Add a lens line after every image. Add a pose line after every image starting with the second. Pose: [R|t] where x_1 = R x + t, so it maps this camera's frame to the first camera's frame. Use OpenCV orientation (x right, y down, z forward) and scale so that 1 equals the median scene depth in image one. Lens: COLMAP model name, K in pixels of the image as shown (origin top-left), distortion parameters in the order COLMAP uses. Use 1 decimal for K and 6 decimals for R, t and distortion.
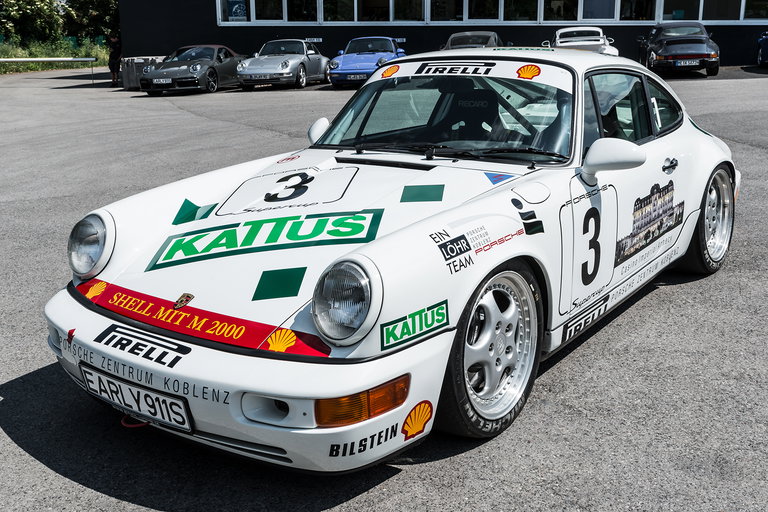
lens RADIAL K [[779.6, 0, 407.3], [0, 779.6, 242.4], [0, 0, 1]] dist [-0.014834, 0.000000]
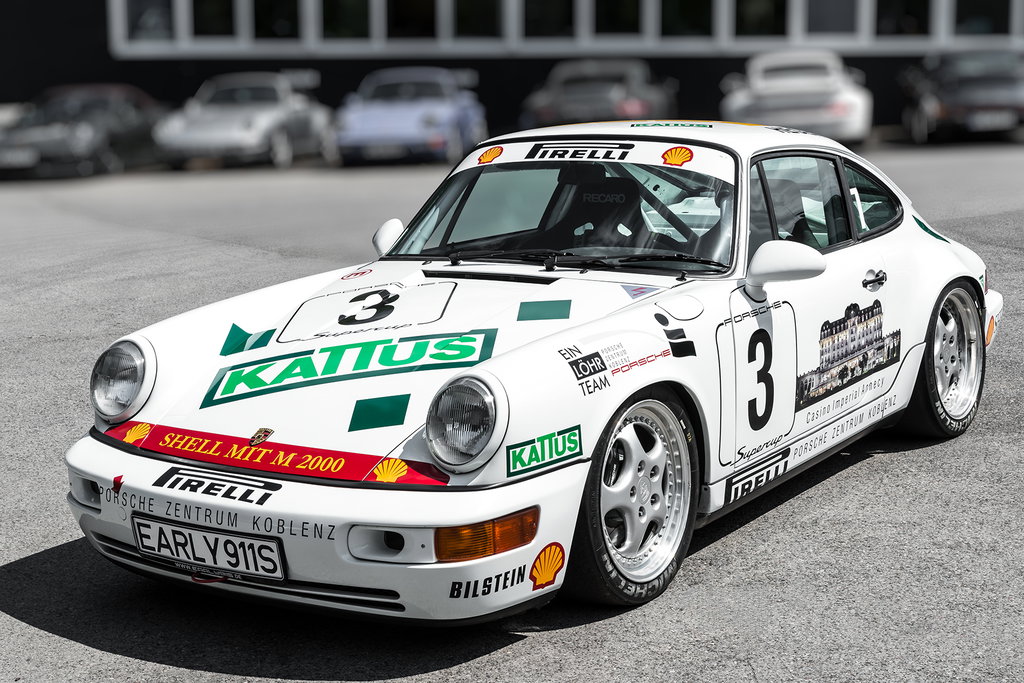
lens RADIAL K [[1571.0, 0, 510.8], [0, 1571.0, 340.6], [0, 0, 1]] dist [-0.015443, 0.000000]
pose [[0.999639, -0.008441, 0.025505, -0.054650], [0.010563, 0.996390, -0.084238, 0.100458], [-0.024702, 0.084477, 0.996119, -0.582765]]
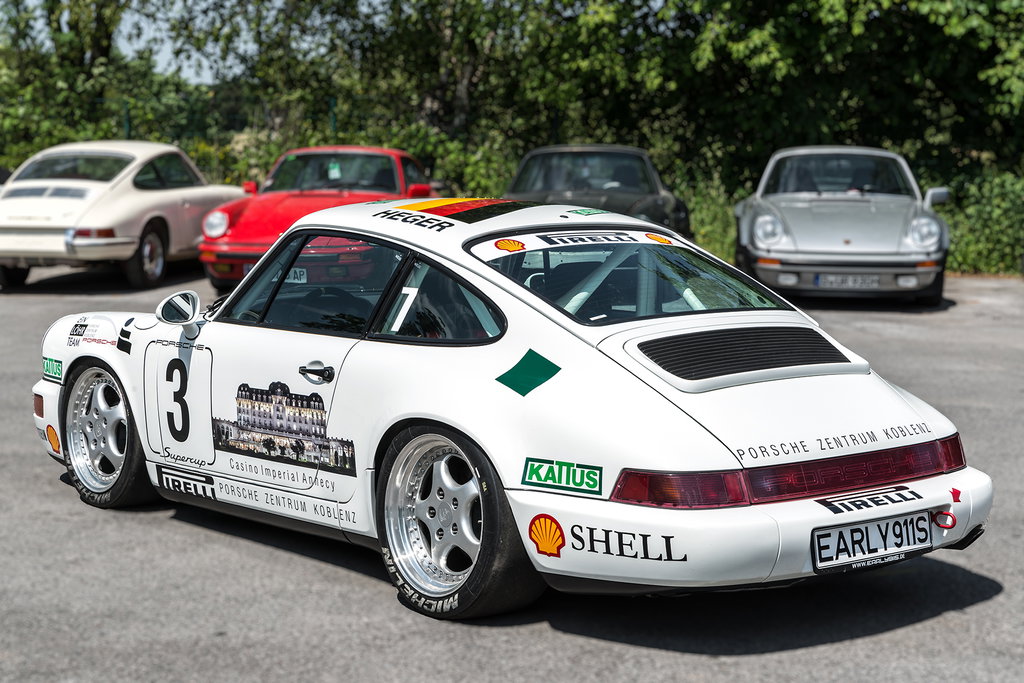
lens RADIAL K [[1914.7, 0, 512.3], [0, 1914.7, 341.7], [0, 0, 1]] dist [-0.022296, 0.000000]
pose [[-0.211101, 0.135705, -0.967998, 2.511822], [-0.243552, 0.951779, 0.186545, -0.625088], [0.946636, 0.275137, -0.167870, 1.843411]]
